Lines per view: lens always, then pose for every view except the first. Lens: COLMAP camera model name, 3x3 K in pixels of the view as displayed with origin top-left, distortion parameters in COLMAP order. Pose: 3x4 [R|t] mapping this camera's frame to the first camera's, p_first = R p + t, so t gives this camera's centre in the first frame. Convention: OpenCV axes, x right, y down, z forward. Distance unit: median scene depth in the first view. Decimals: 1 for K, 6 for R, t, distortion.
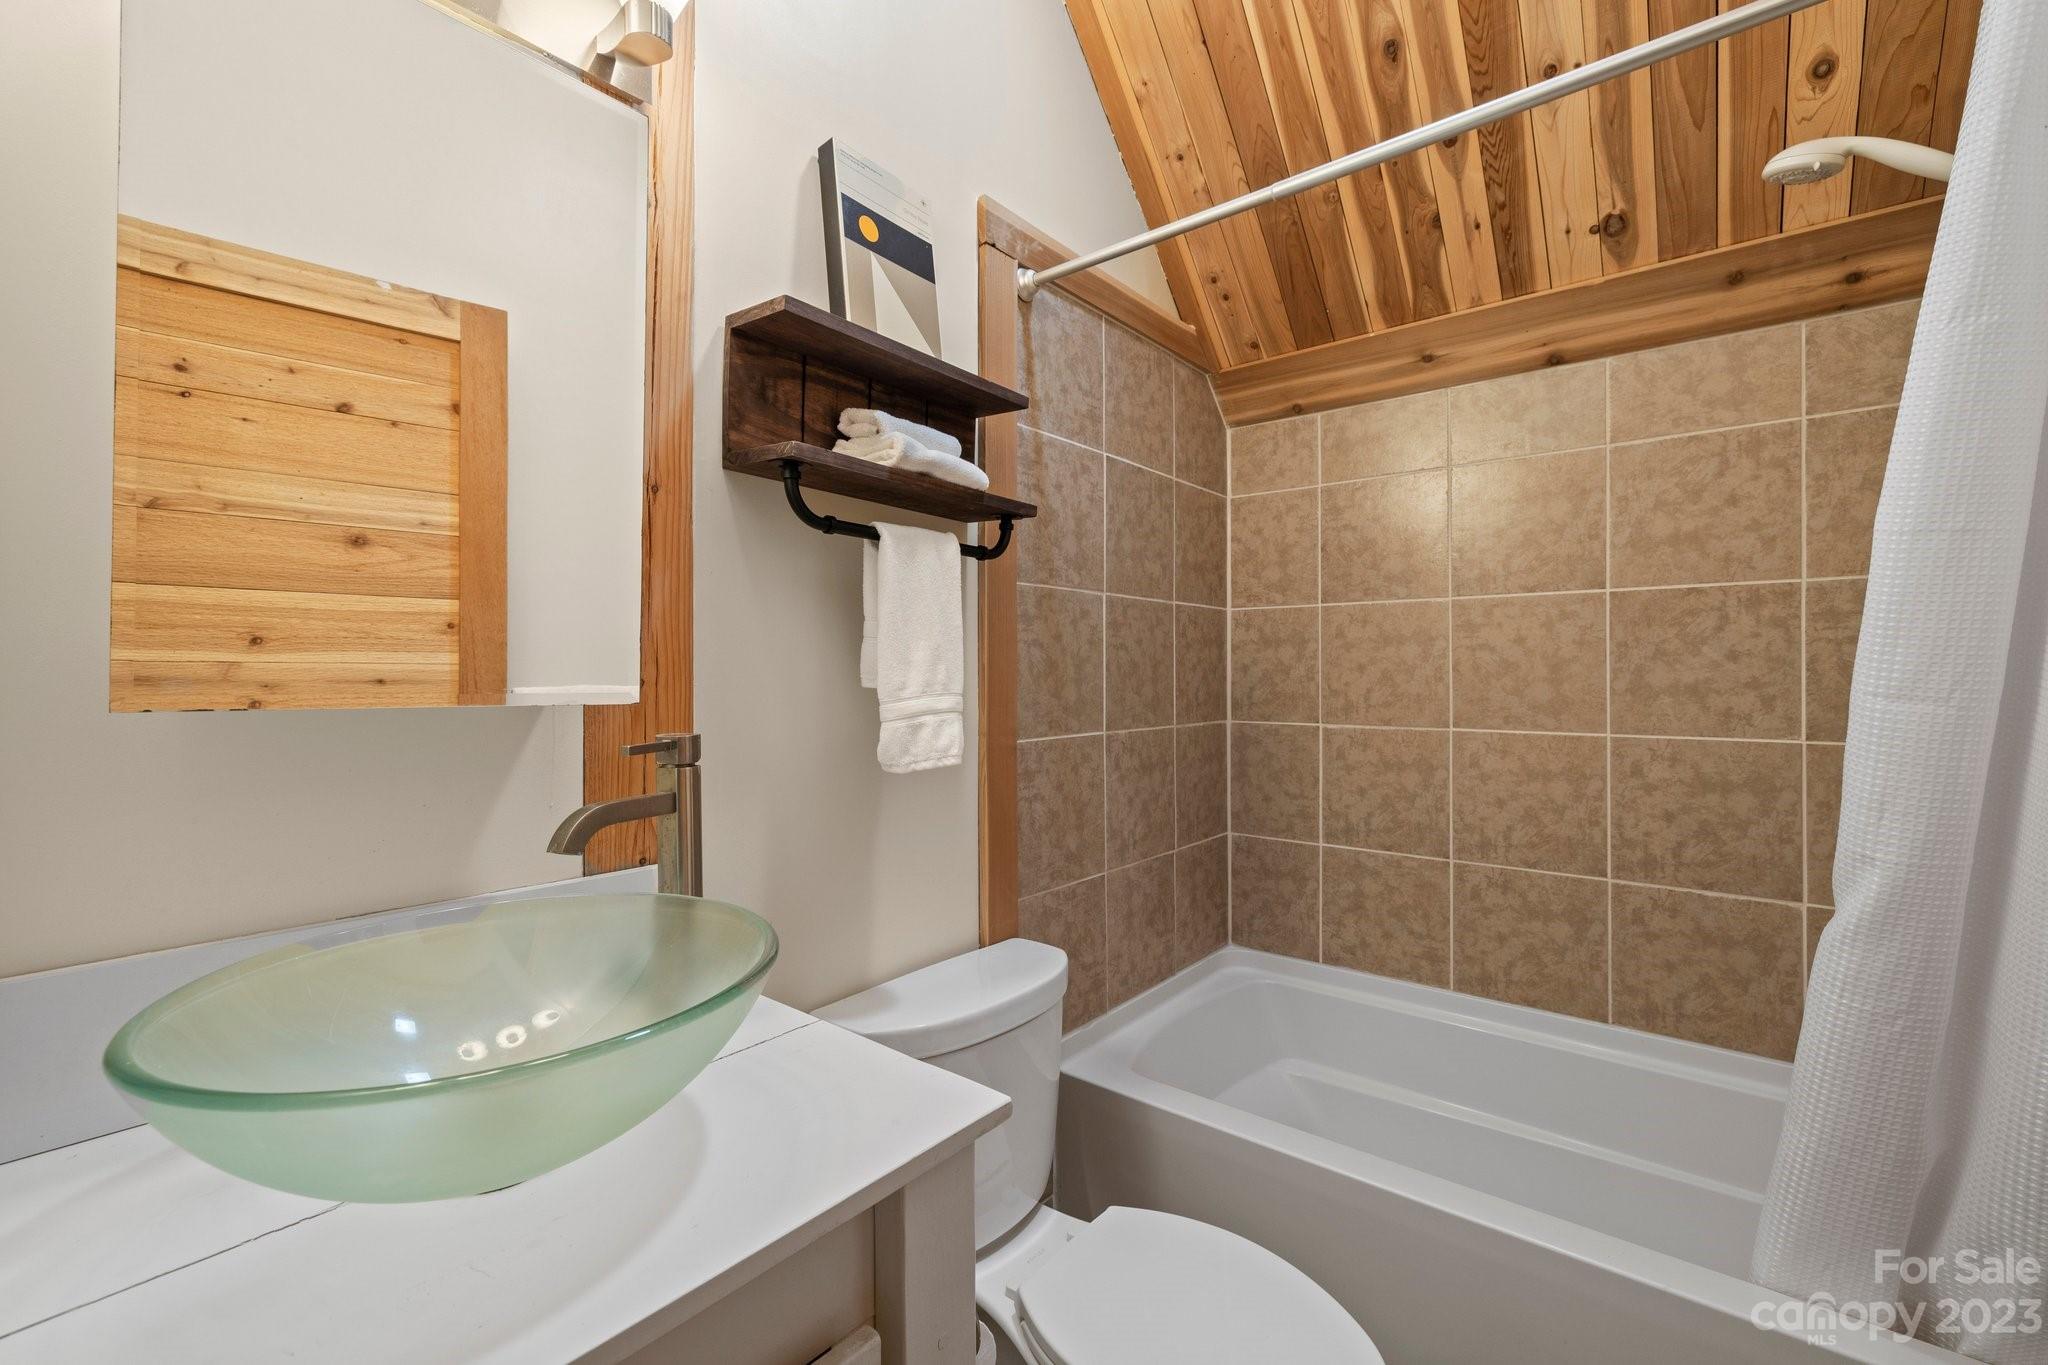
lens RADIAL K [[985.5, 0, 1028.7], [0, 985.5, 694.5], [0, 0, 1]] dist [0.082969, -0.000079]
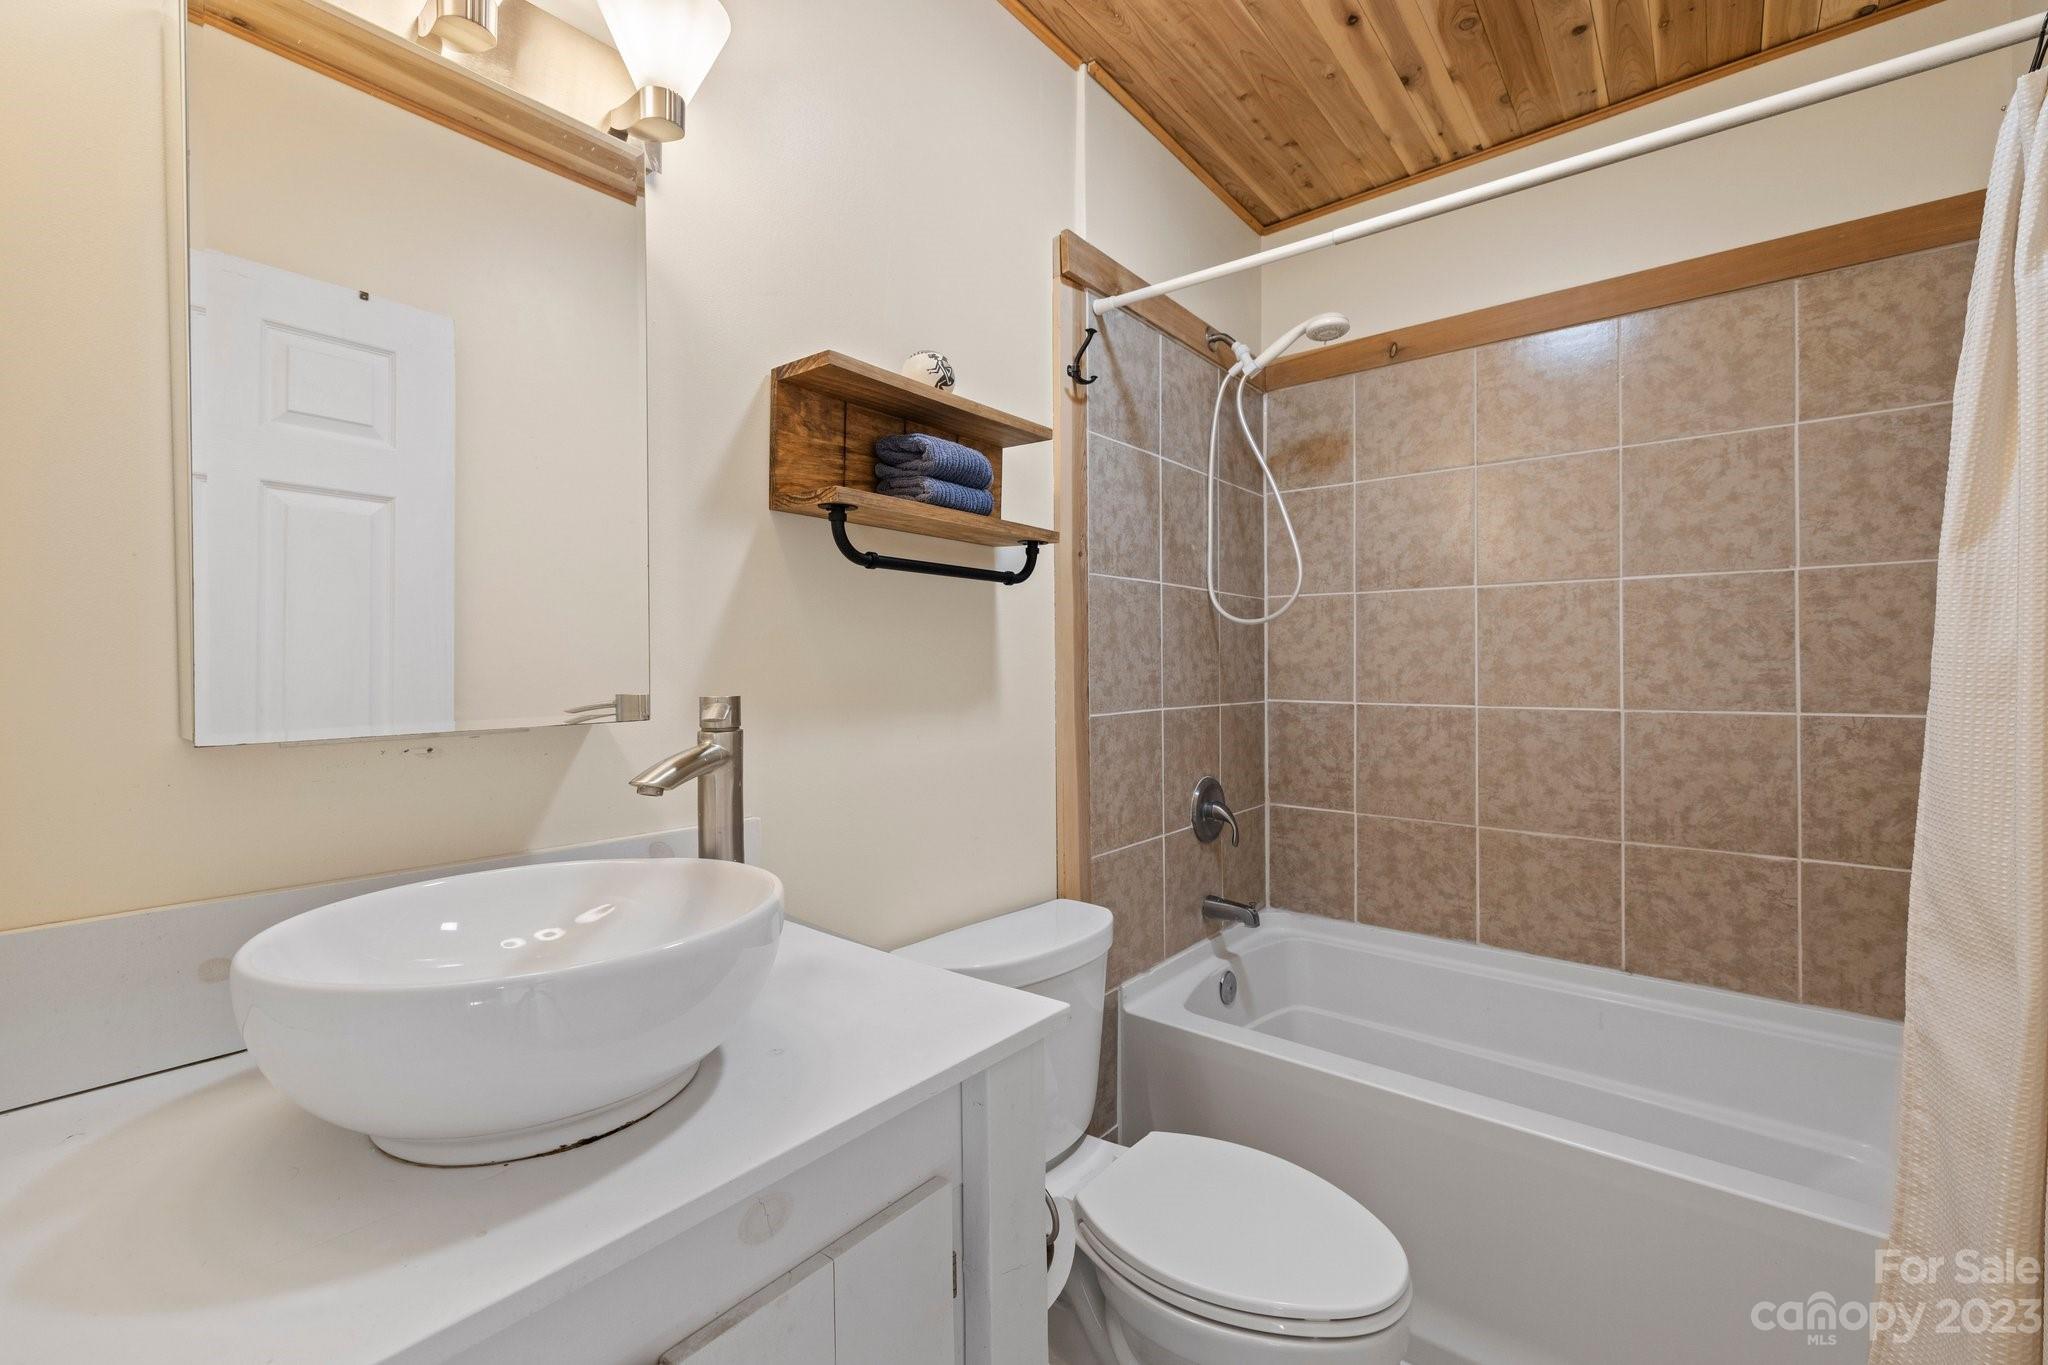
lens RADIAL K [[862.7, 0, 1023.8], [0, 862.7, 670.0], [0, 0, 1]] dist [0.000043, 0.000408]
pose [[0.999942, -0.009830, 0.004323, -0.086862], [0.009868, 0.999913, -0.008799, -0.001402], [-0.004236, 0.008841, 0.999952, 0.072980]]
